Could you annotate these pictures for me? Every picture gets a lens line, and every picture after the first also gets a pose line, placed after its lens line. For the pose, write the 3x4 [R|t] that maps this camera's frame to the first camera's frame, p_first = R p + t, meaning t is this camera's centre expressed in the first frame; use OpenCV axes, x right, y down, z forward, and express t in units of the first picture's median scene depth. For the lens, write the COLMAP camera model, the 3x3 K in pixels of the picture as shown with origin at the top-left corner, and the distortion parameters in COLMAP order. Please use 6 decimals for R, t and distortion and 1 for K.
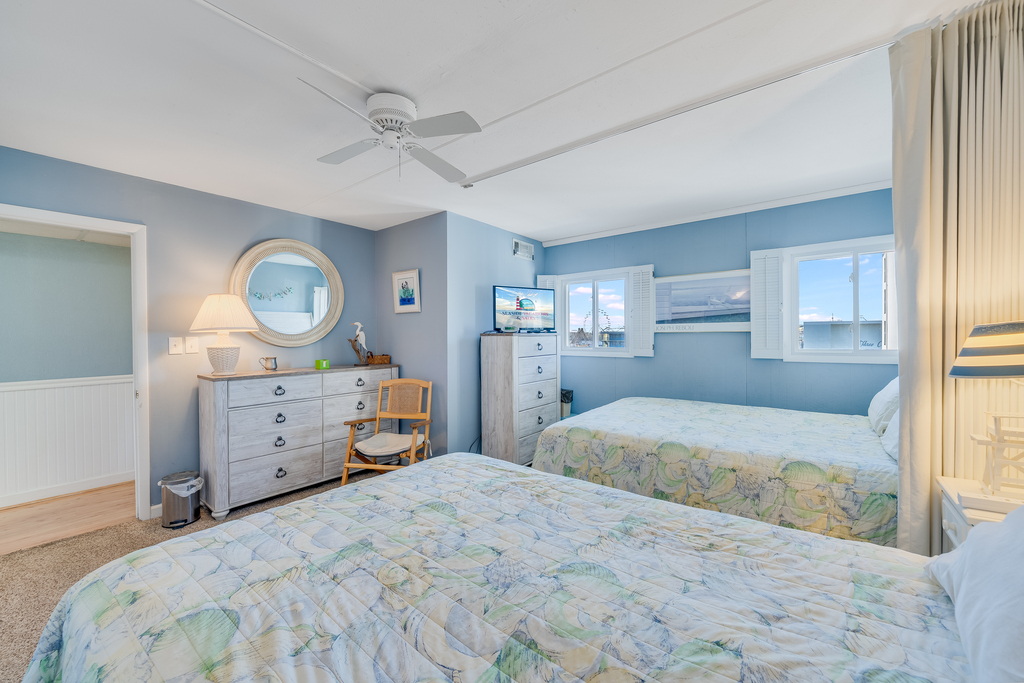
lens RADIAL K [[392.7, 0, 511.5], [0, 392.7, 332.3], [0, 0, 1]] dist [-0.002713, -0.000182]
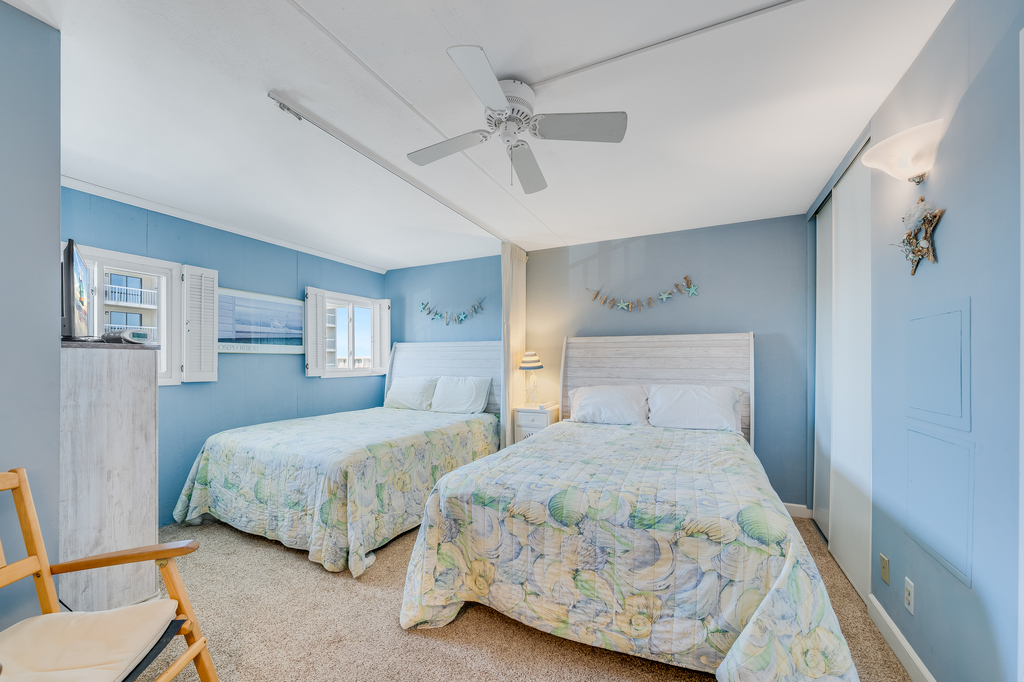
lens RADIAL K [[375.6, 0, 510.3], [0, 375.6, 347.7], [0, 0, 1]] dist [-0.005949, -0.000226]
pose [[-0.189719, 0.043697, 0.980866, -0.603236], [-0.005024, 0.998953, -0.045475, 0.027102], [-0.981826, -0.013556, -0.189301, 0.601189]]
